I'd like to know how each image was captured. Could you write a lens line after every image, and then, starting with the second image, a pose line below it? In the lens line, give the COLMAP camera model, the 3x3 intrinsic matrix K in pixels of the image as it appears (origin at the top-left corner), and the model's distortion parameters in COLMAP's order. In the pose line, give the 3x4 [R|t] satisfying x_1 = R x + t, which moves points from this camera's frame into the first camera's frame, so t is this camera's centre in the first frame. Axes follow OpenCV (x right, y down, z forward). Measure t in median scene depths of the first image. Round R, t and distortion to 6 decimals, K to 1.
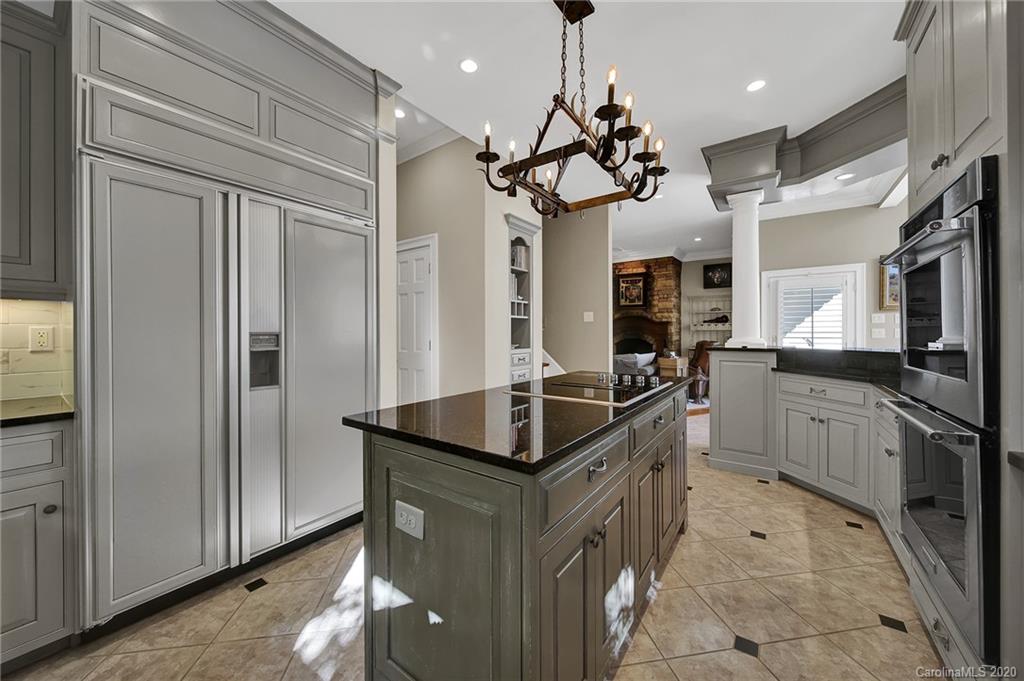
lens RADIAL K [[368.3, 0, 509.5], [0, 368.3, 332.6], [0, 0, 1]] dist [0.000079, -0.000107]
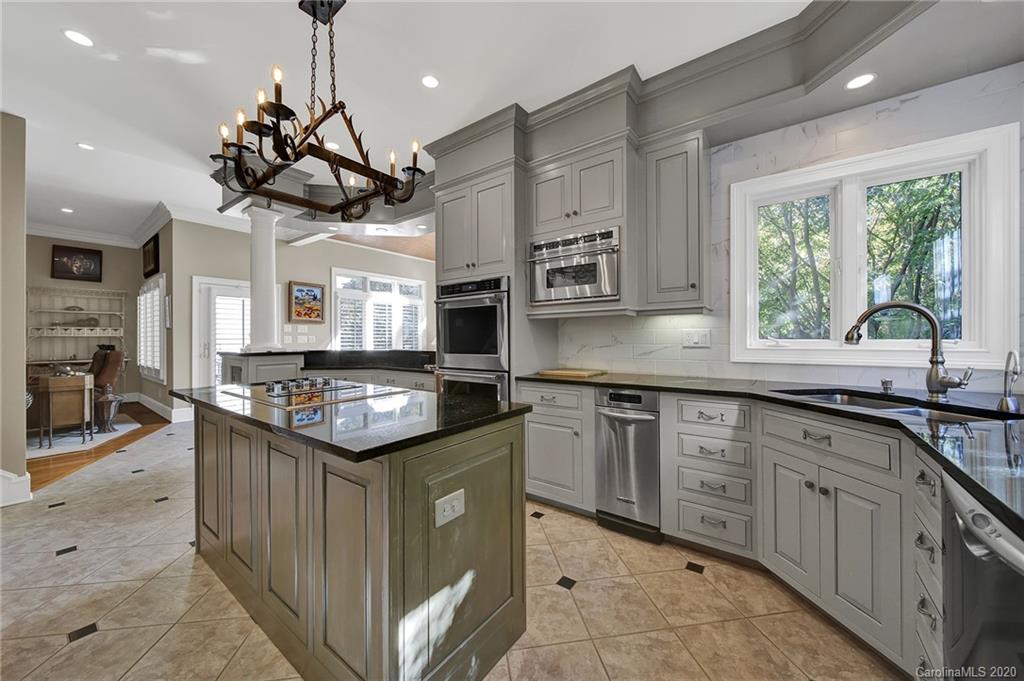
lens RADIAL K [[377.5, 0, 512.0], [0, 377.5, 340.5], [0, 0, 1]] dist [-0.011067, -0.000114]
pose [[0.002256, -0.001539, 0.999996, -0.261439], [0.003481, 0.999993, 0.001531, 0.003990], [-0.999991, 0.003478, 0.002261, 0.156151]]
